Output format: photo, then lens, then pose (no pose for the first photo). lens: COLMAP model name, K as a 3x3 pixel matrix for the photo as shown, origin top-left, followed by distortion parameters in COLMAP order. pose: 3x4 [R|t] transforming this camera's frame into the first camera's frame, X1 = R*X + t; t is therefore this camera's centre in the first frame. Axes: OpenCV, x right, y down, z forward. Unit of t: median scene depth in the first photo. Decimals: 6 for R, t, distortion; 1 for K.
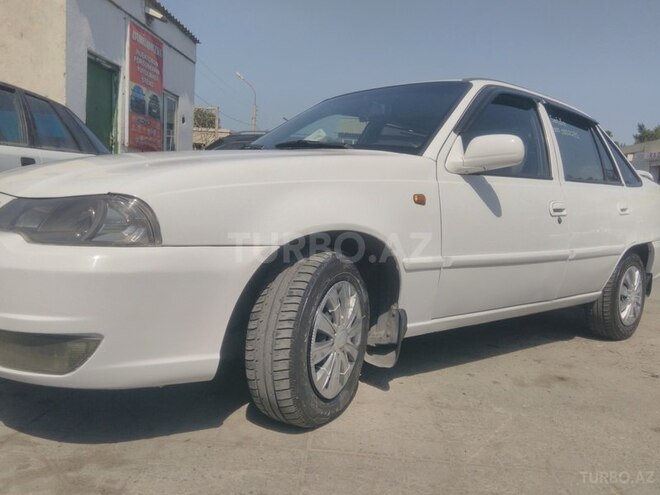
lens RADIAL K [[545.8, 0, 328.8], [0, 545.8, 243.2], [0, 0, 1]] dist [0.100544, -0.143936]
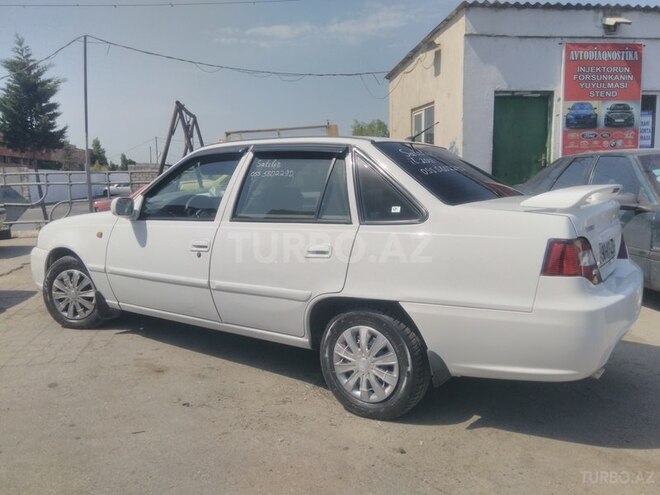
lens RADIAL K [[545.8, 0, 328.8], [0, 545.8, 243.2], [0, 0, 1]] dist [0.100544, -0.143936]
pose [[0.232351, 0.057837, -0.970911, 0.574458], [-0.060142, 0.997175, 0.045009, -0.047879], [0.970771, 0.047935, 0.235173, 0.341570]]
